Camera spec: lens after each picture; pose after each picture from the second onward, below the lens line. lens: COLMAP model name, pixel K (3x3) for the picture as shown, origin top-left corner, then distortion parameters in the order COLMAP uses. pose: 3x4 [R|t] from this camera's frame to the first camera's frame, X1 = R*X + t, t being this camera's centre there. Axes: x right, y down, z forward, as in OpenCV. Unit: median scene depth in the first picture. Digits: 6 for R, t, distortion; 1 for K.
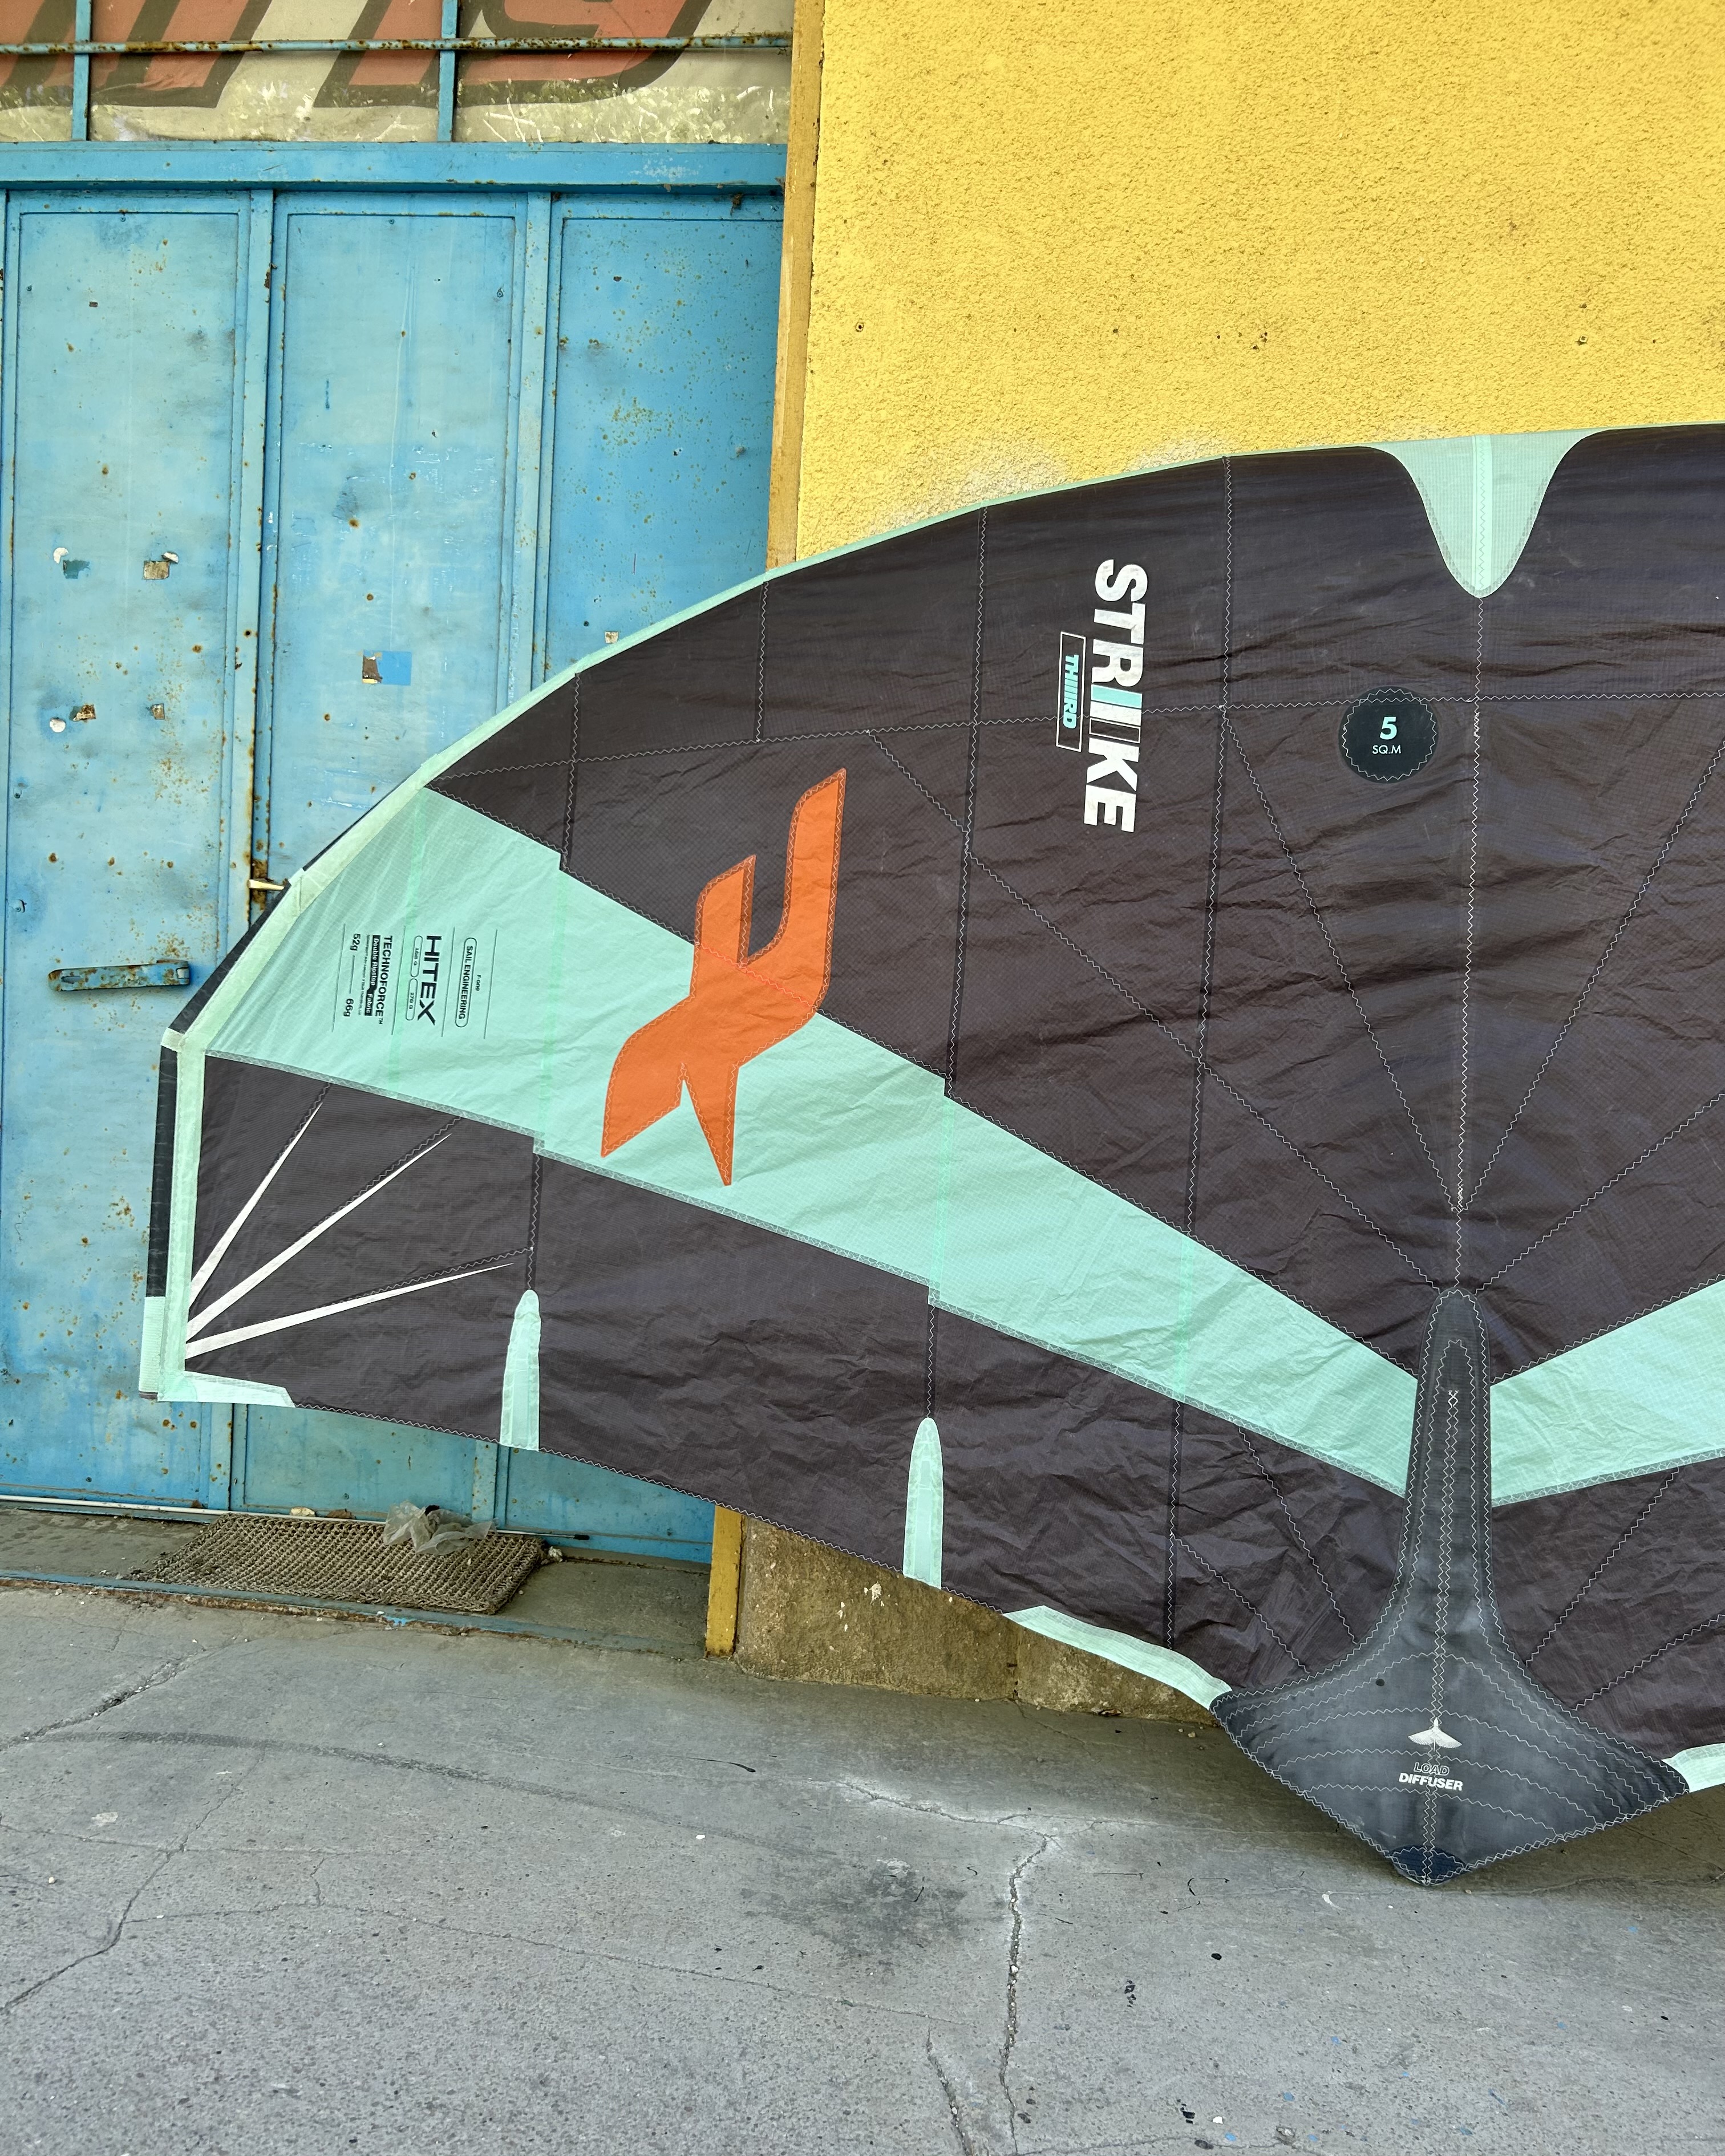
lens RADIAL K [[1748.1, 0, 859.1], [0, 1748.1, 1125.2], [0, 0, 1]] dist [0.032931, -0.032928]
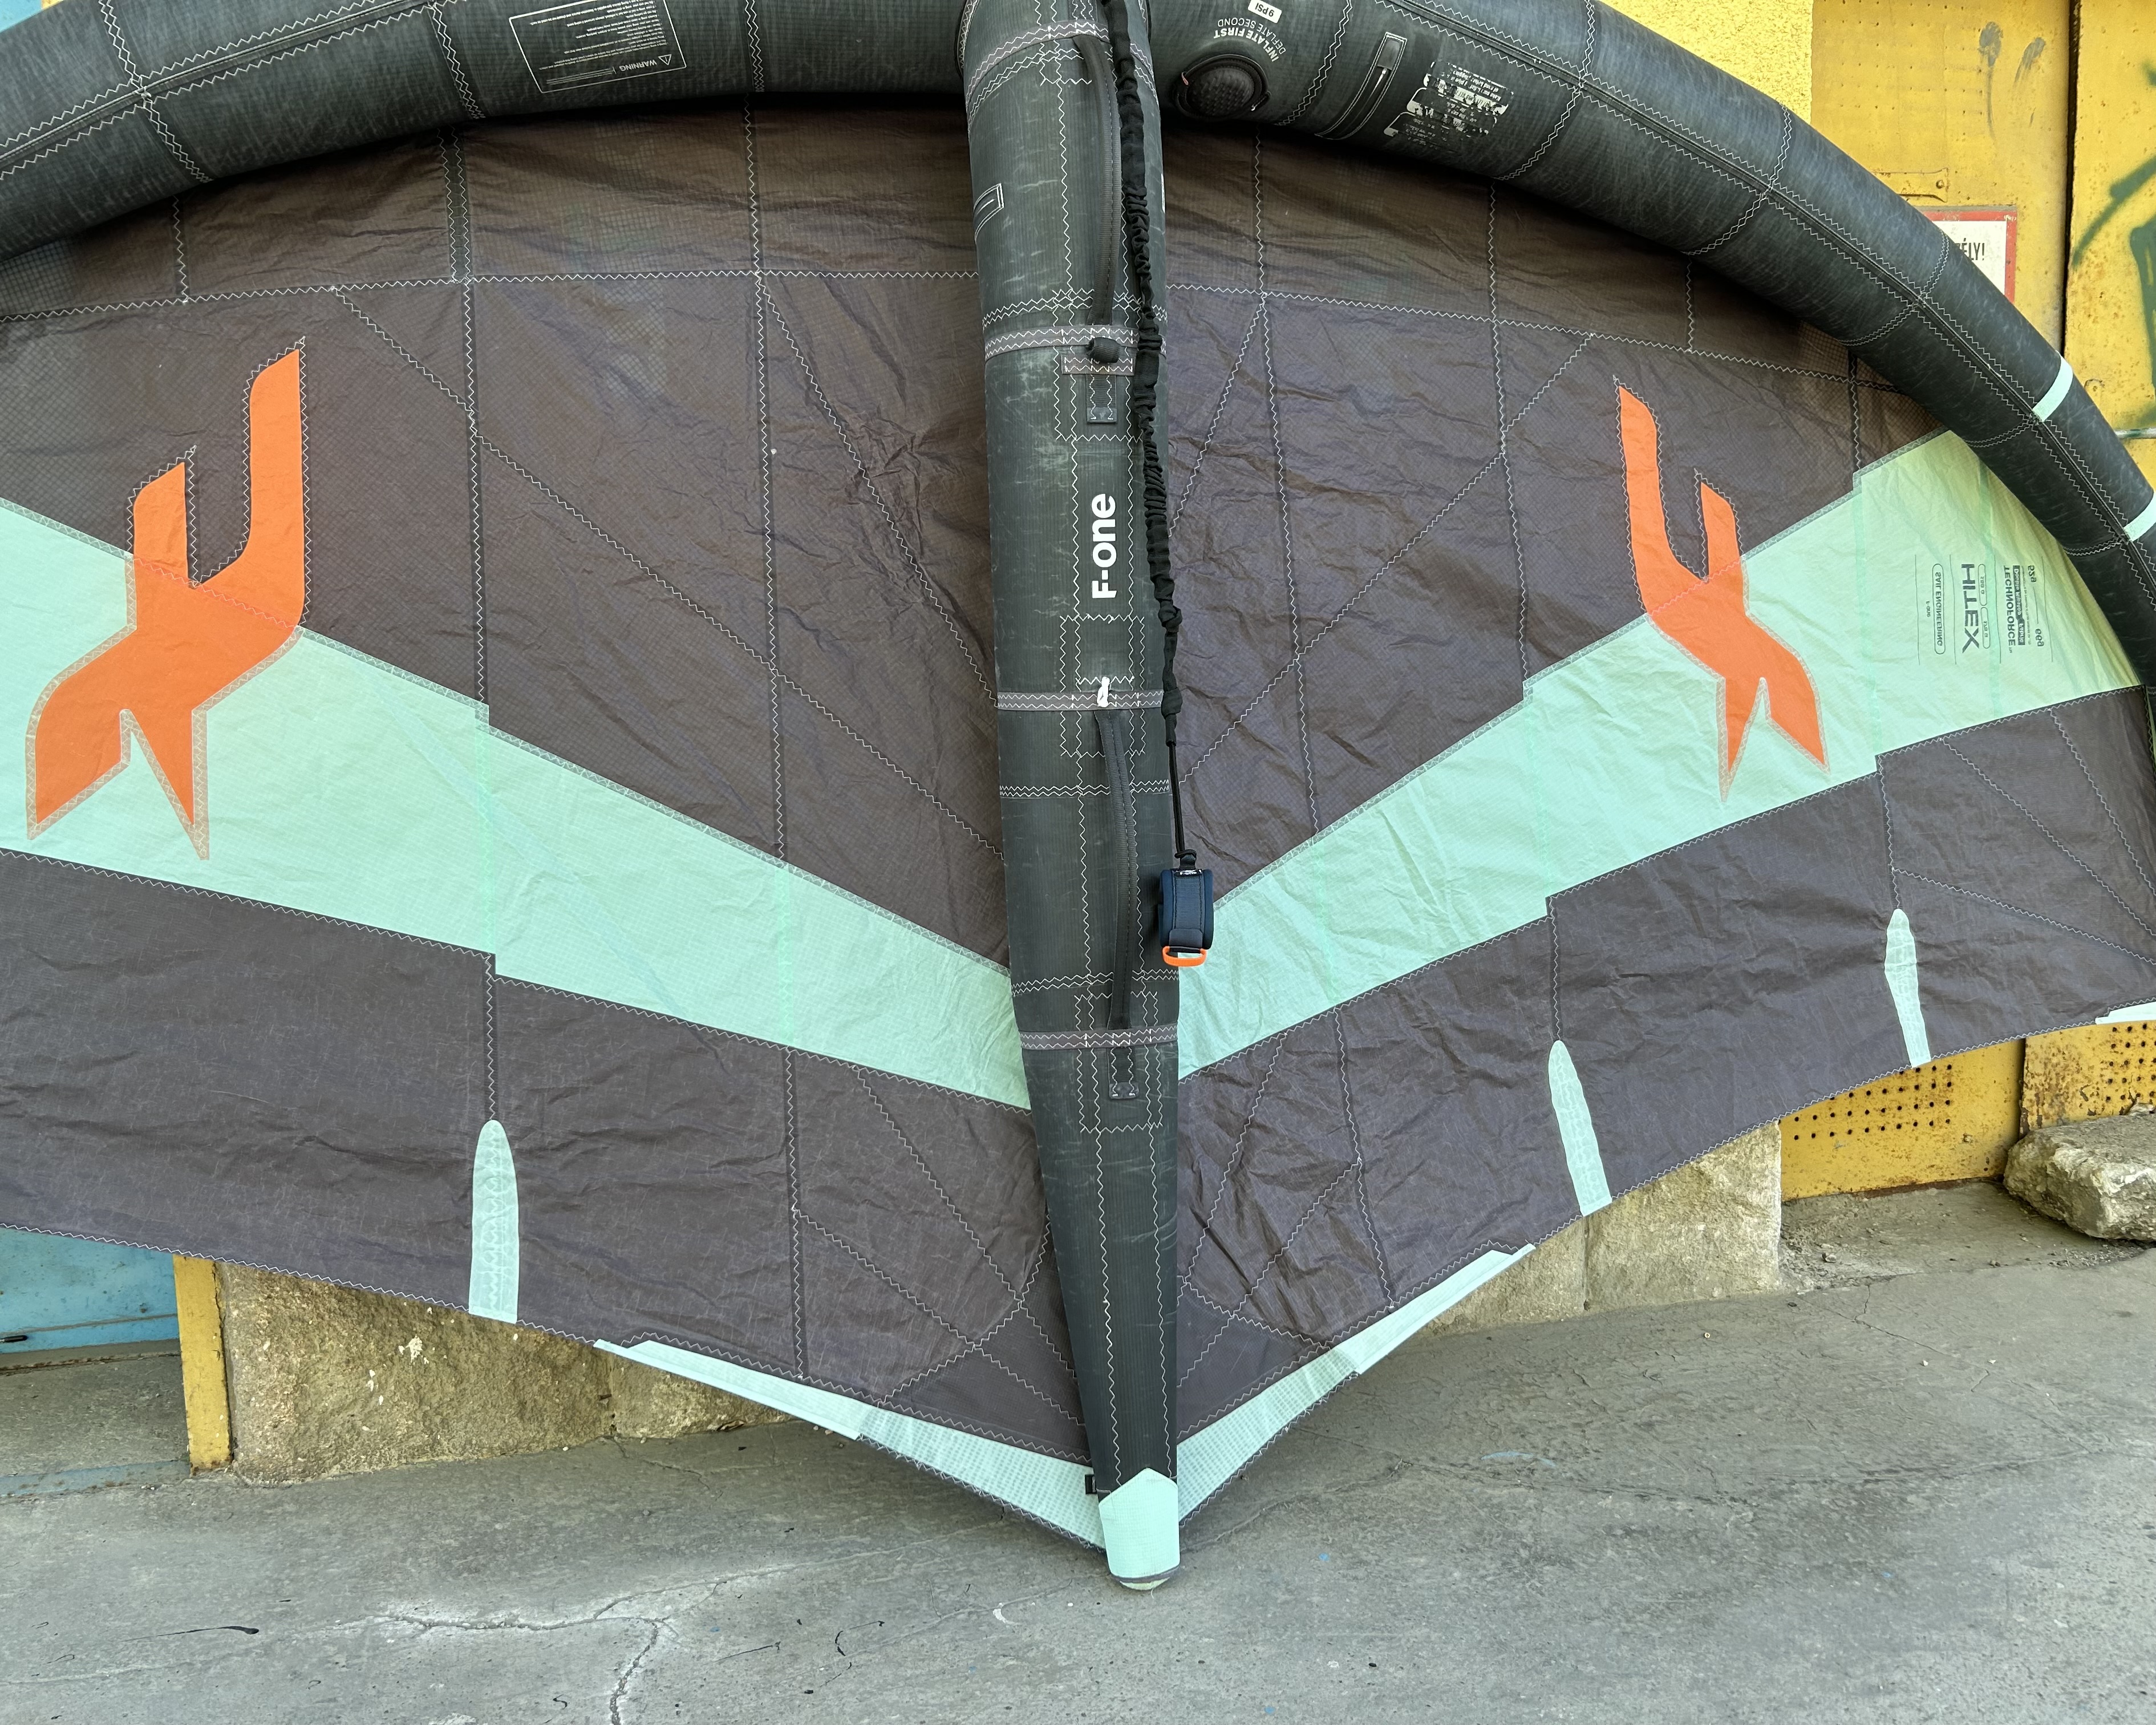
lens RADIAL K [[1748.1, 0, 1068.6], [0, 1748.1, 879.5], [0, 0, 1]] dist [0.032931, -0.032928]
pose [[0.937492, -0.131370, 0.322260, 0.060135], [0.100763, 0.988815, 0.109963, 0.002348], [-0.333101, -0.070618, 0.940243, 0.184793]]
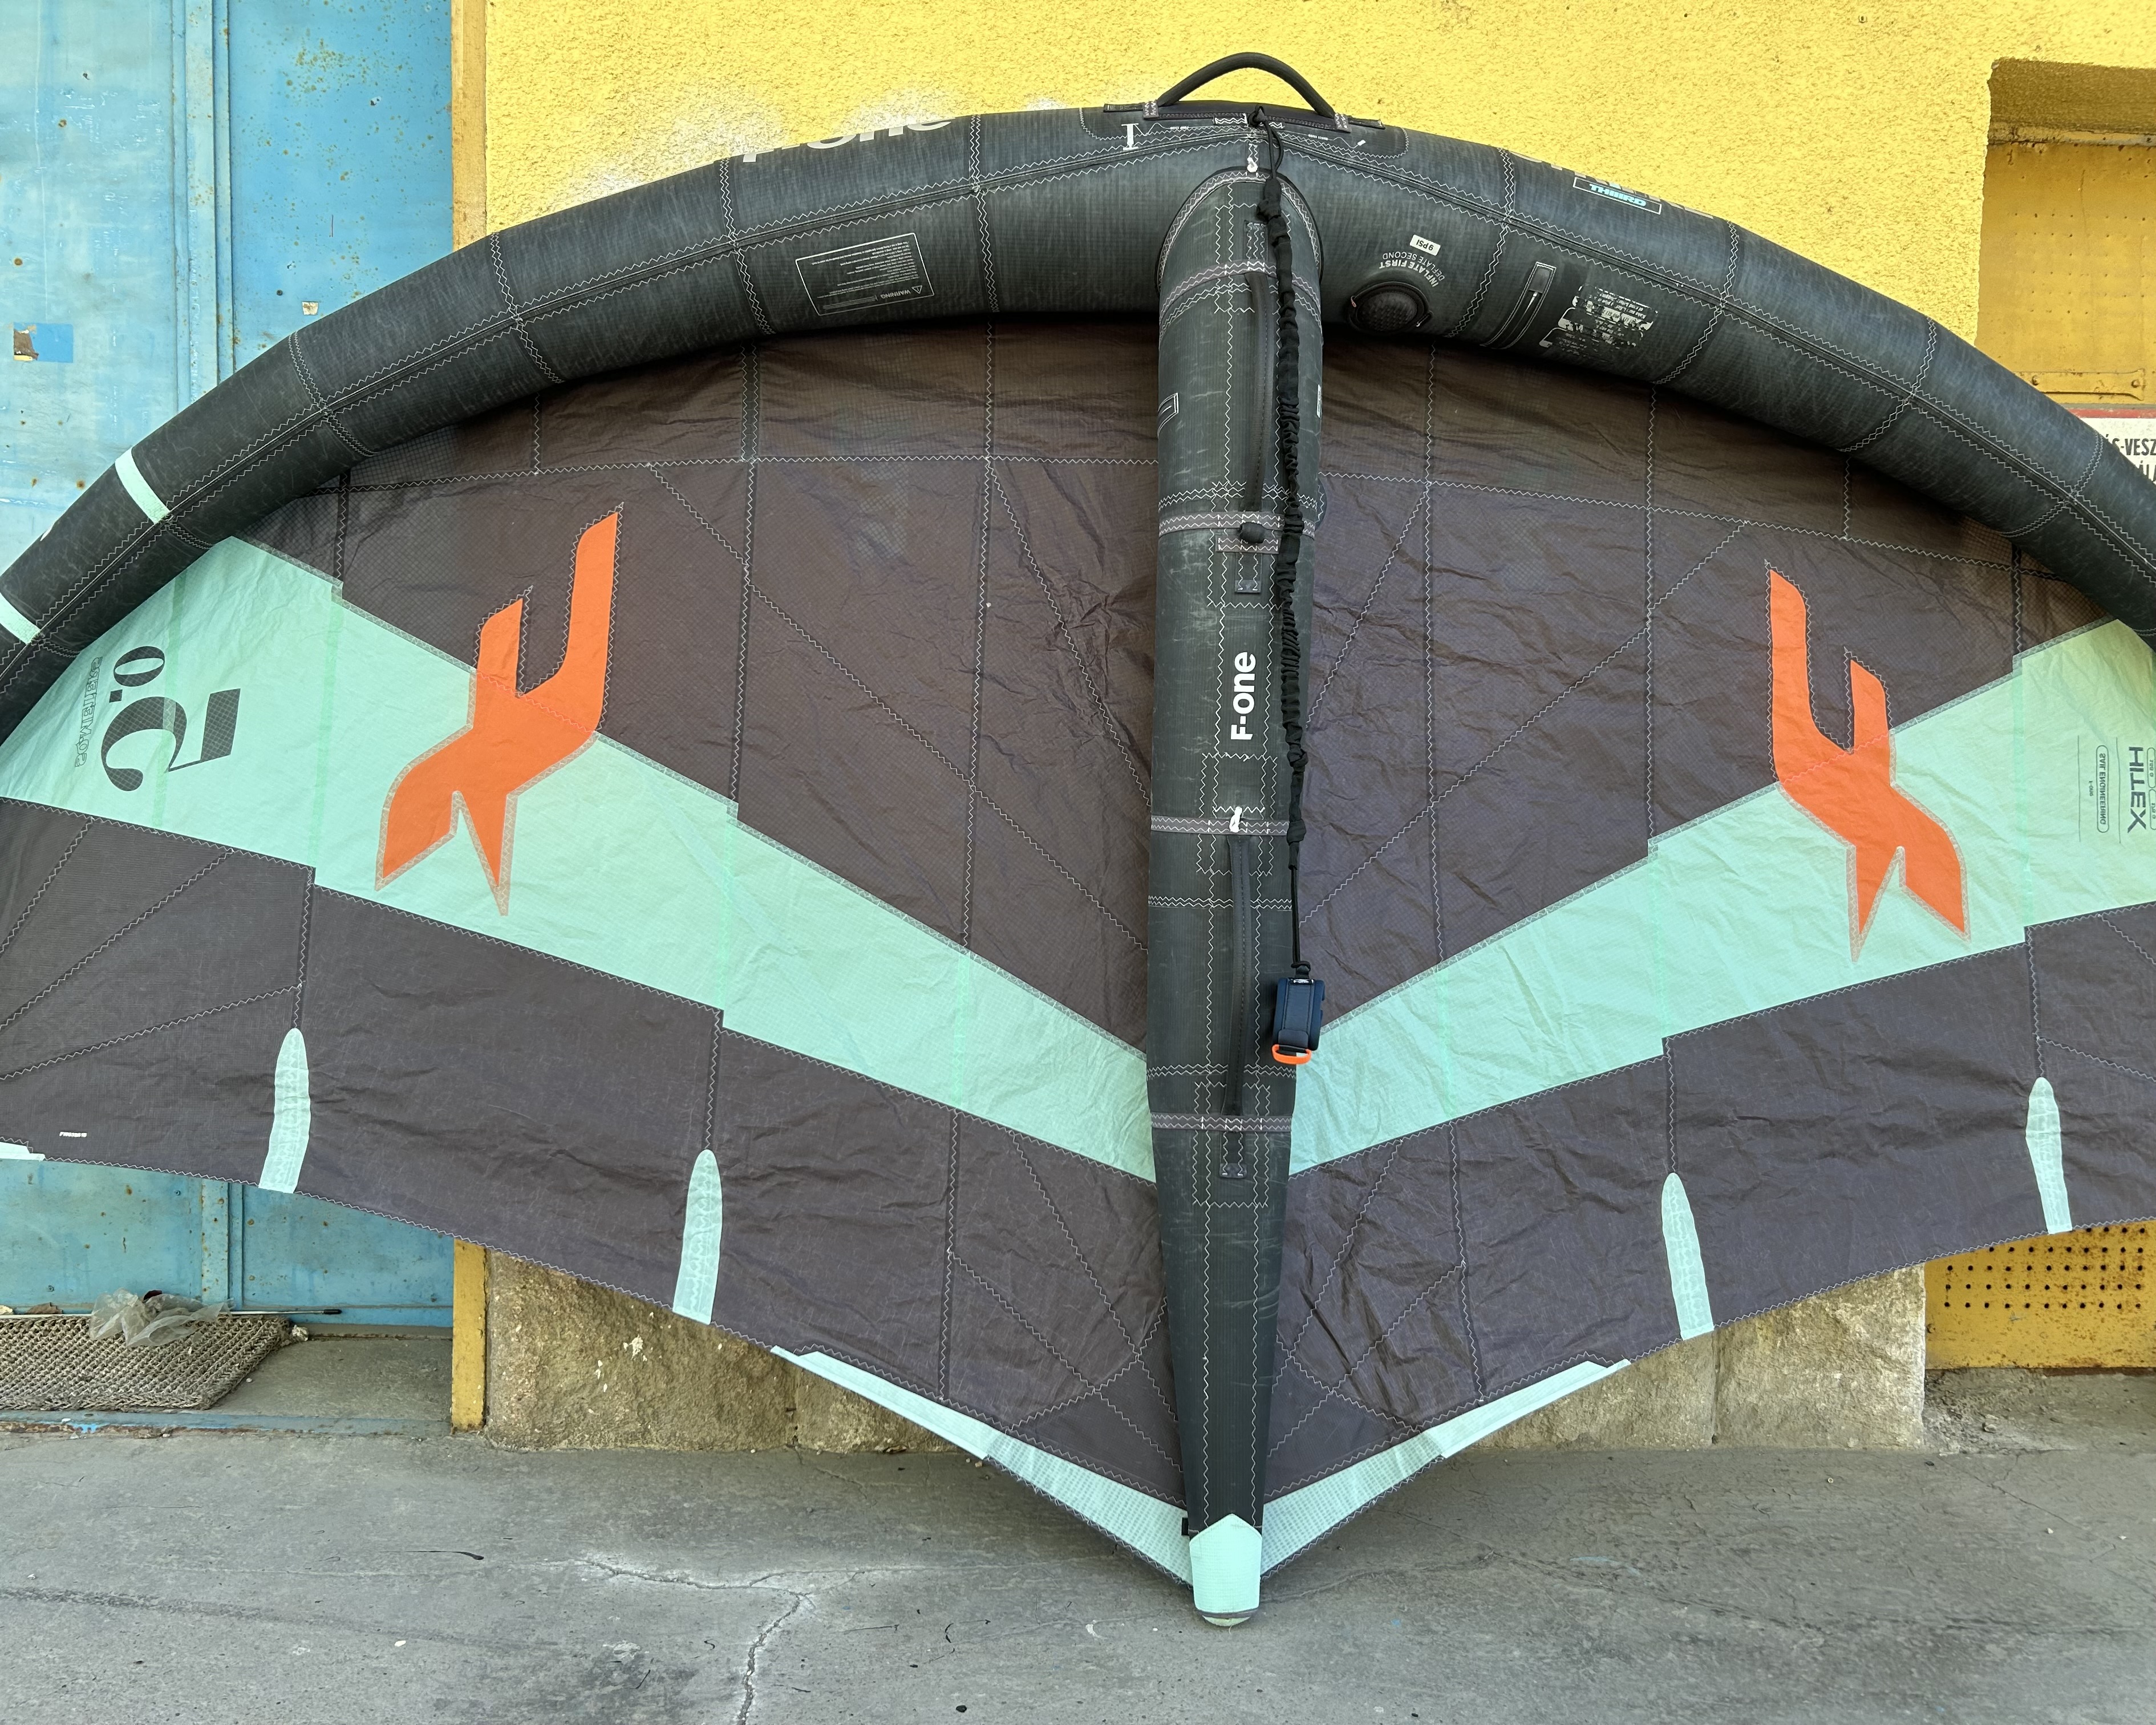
lens RADIAL K [[1748.1, 0, 1072.3], [0, 1748.1, 869.4], [0, 0, 1]] dist [0.032931, -0.032928]
pose [[0.985761, -0.047106, 0.161418, 0.101861], [0.044941, 0.998844, 0.017039, 0.011918], [-0.162034, -0.009542, 0.986739, 0.058694]]
